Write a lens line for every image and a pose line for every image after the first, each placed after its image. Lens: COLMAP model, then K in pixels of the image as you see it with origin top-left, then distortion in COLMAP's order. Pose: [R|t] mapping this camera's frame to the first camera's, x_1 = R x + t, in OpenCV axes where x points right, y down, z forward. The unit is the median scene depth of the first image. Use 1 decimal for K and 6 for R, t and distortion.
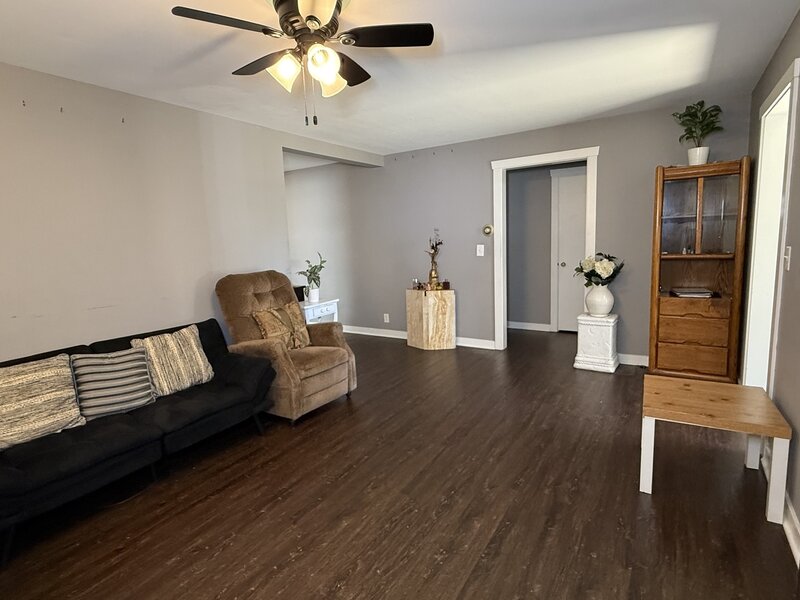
lens RADIAL K [[424.3, 0, 395.8], [0, 424.3, 299.3], [0, 0, 1]] dist [0.004865, -0.000864]
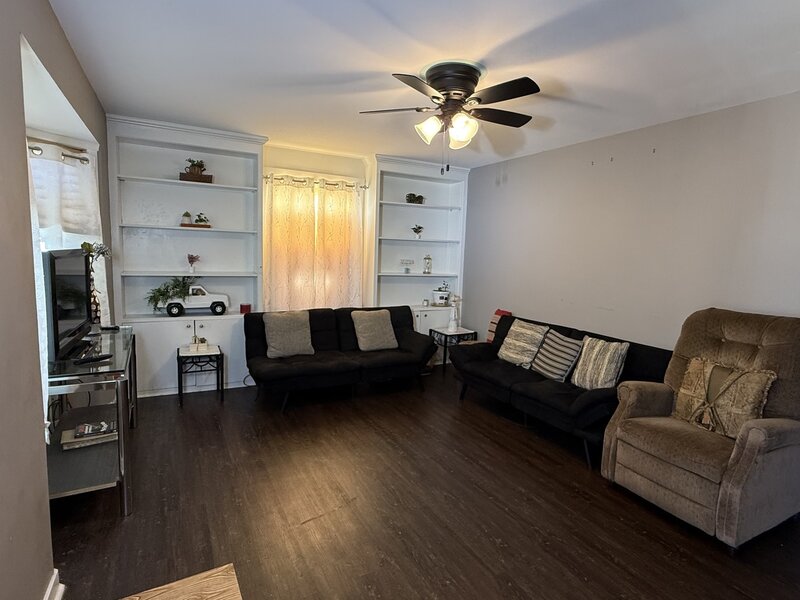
lens RADIAL K [[424.3, 0, 397.3], [0, 424.3, 300.9], [0, 0, 1]] dist [0.004865, -0.000864]
pose [[-0.493362, 0.127522, -0.860426, 0.820417], [-0.137665, 0.965280, 0.221998, -0.232916], [0.858861, 0.227976, -0.458677, 1.218248]]
